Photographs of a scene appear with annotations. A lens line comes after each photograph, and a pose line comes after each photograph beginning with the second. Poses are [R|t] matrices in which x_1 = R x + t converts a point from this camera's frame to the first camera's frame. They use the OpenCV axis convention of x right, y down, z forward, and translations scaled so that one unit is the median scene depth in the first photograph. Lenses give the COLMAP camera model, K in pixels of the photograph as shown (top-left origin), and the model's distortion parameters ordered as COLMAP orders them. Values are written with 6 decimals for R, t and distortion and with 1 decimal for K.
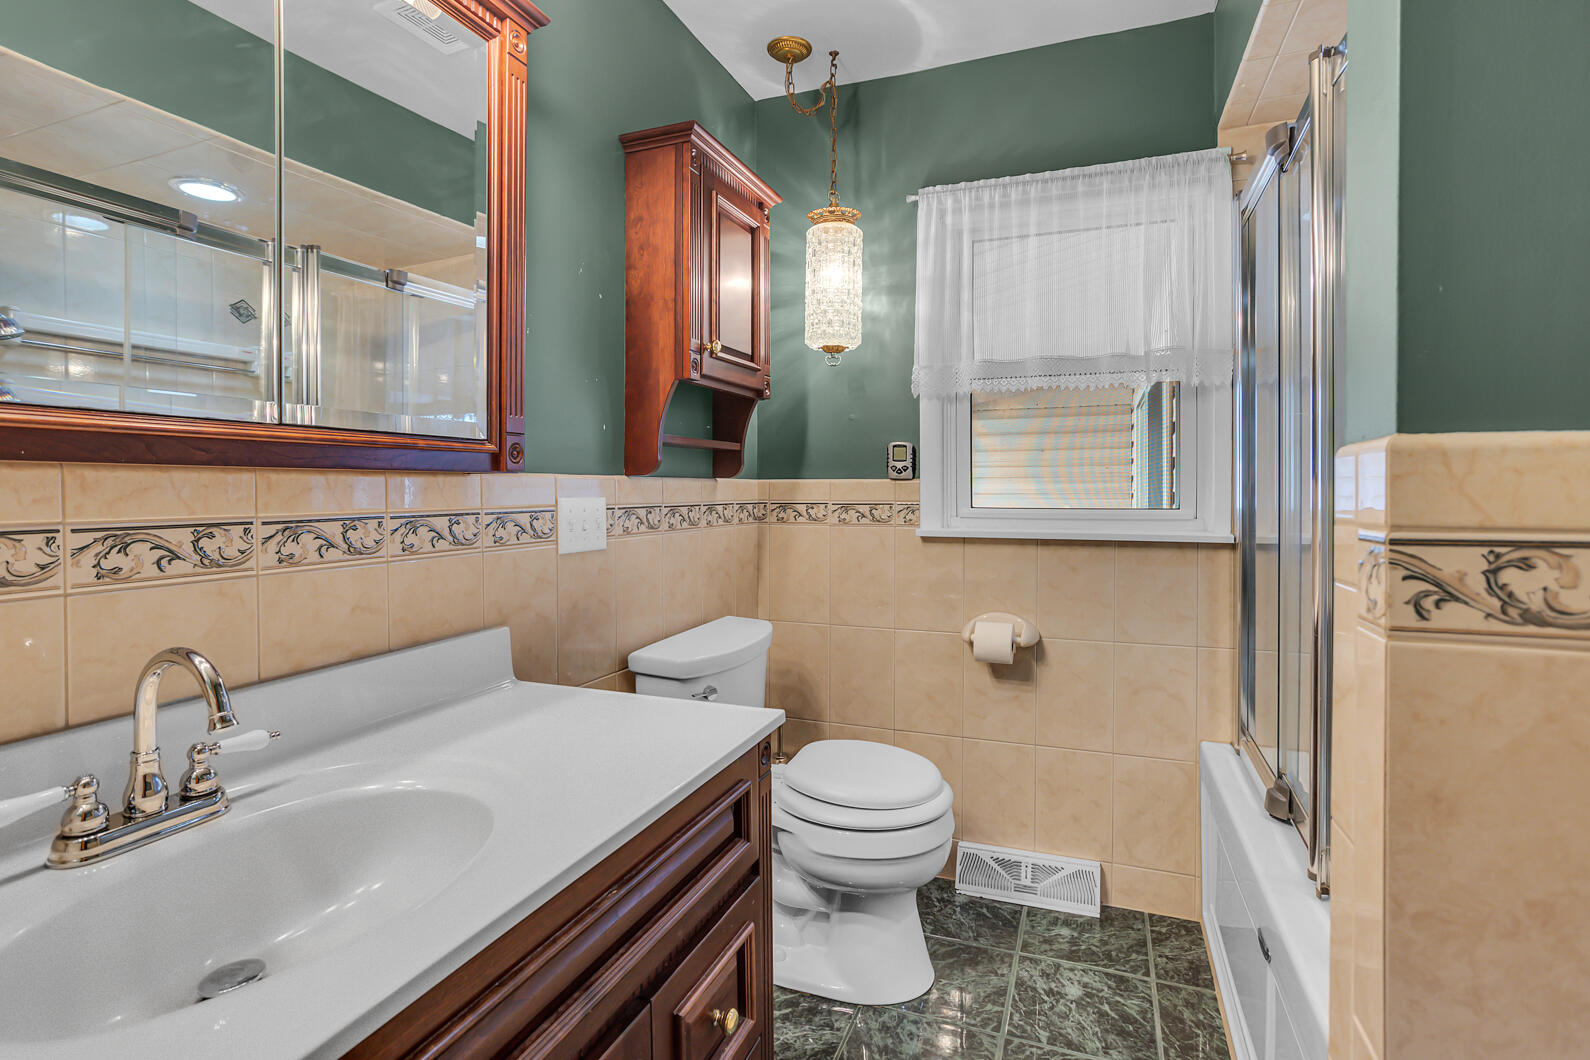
lens RADIAL K [[775.3, 0, 794.2], [0, 775.3, 494.6], [0, 0, 1]] dist [-0.025511, 0.013571]
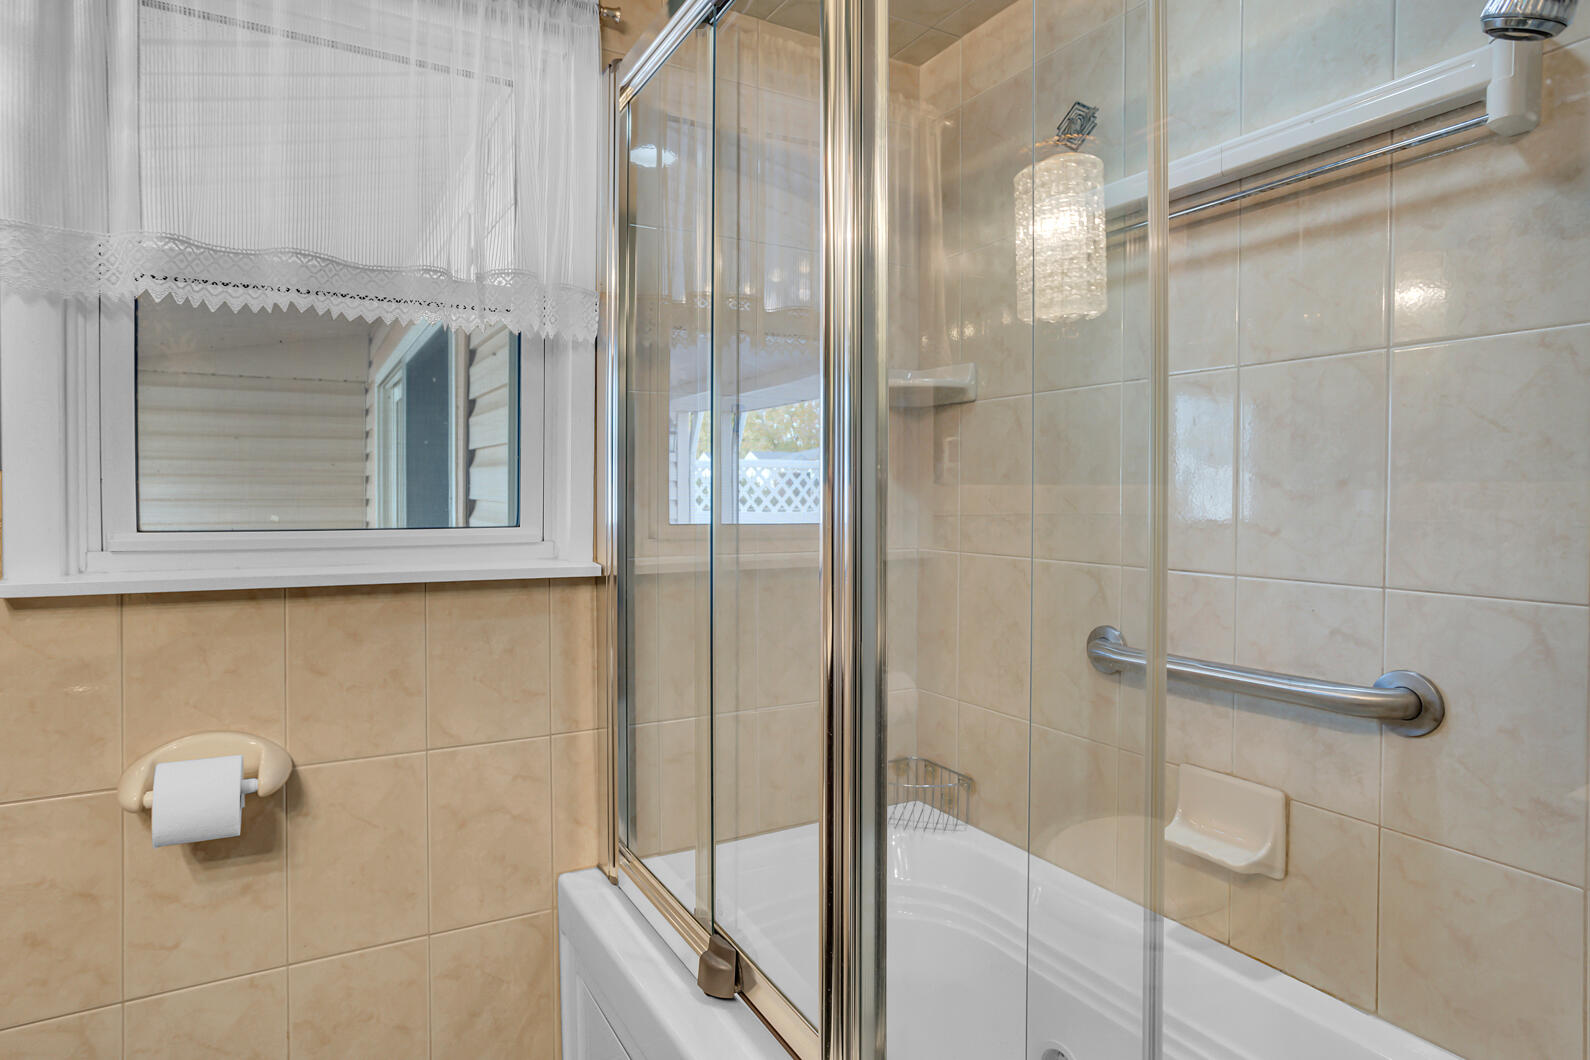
lens RADIAL K [[893.7, 0, 797.8], [0, 893.7, 513.2], [0, 0, 1]] dist [-0.027856, 0.008567]
pose [[0.627617, -0.008821, 0.778472, 0.059098], [-0.003157, 0.999899, 0.013875, -0.005008], [-0.778516, -0.011166, 0.627526, 0.346393]]
